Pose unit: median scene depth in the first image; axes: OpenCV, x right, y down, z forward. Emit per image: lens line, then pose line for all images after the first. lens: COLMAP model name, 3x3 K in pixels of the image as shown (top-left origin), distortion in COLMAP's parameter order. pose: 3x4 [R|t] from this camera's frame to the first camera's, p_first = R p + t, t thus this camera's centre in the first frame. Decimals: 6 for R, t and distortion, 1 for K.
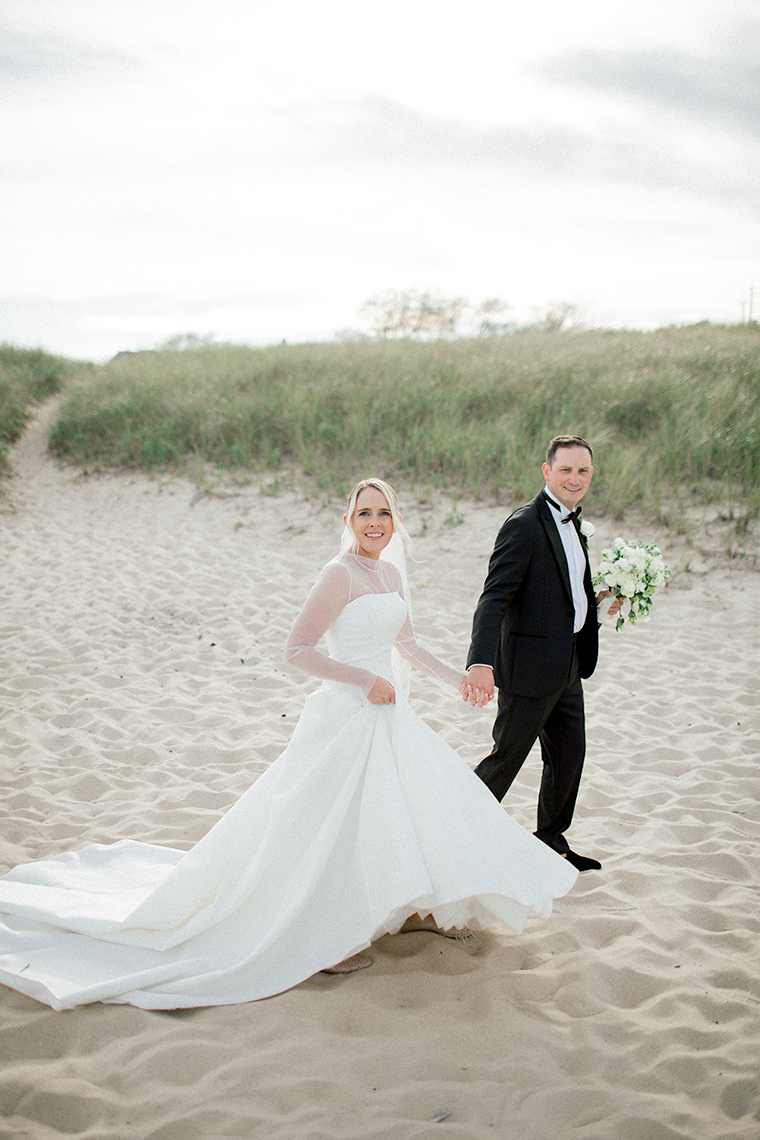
lens RADIAL K [[1106.2, 0, 386.7], [0, 1106.2, 569.0], [0, 0, 1]] dist [-0.081715, 0.008281]
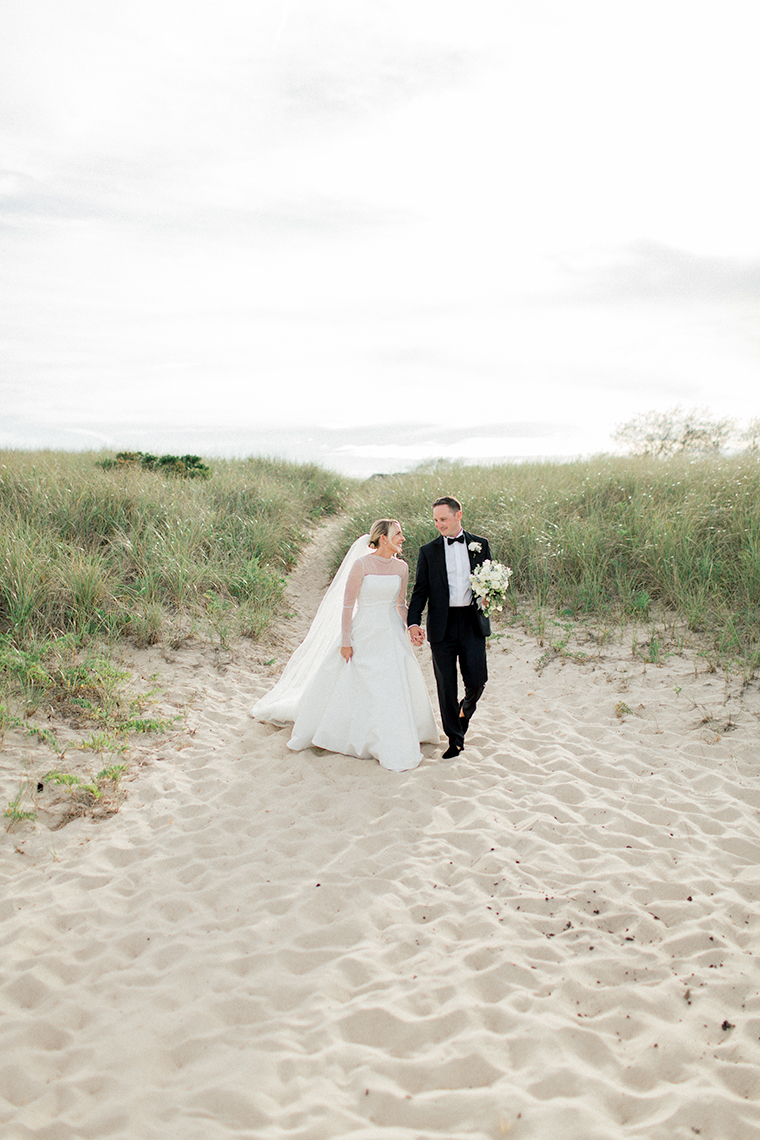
lens RADIAL K [[1094.4, 0, 380.0], [0, 1094.4, 570.0], [0, 0, 1]] dist [0.004222, 0.002669]
pose [[0.975131, 0.022248, -0.220509, -0.122369], [-0.046431, 0.993377, -0.105100, -0.043370], [0.216710, 0.112725, 0.969706, 0.286753]]
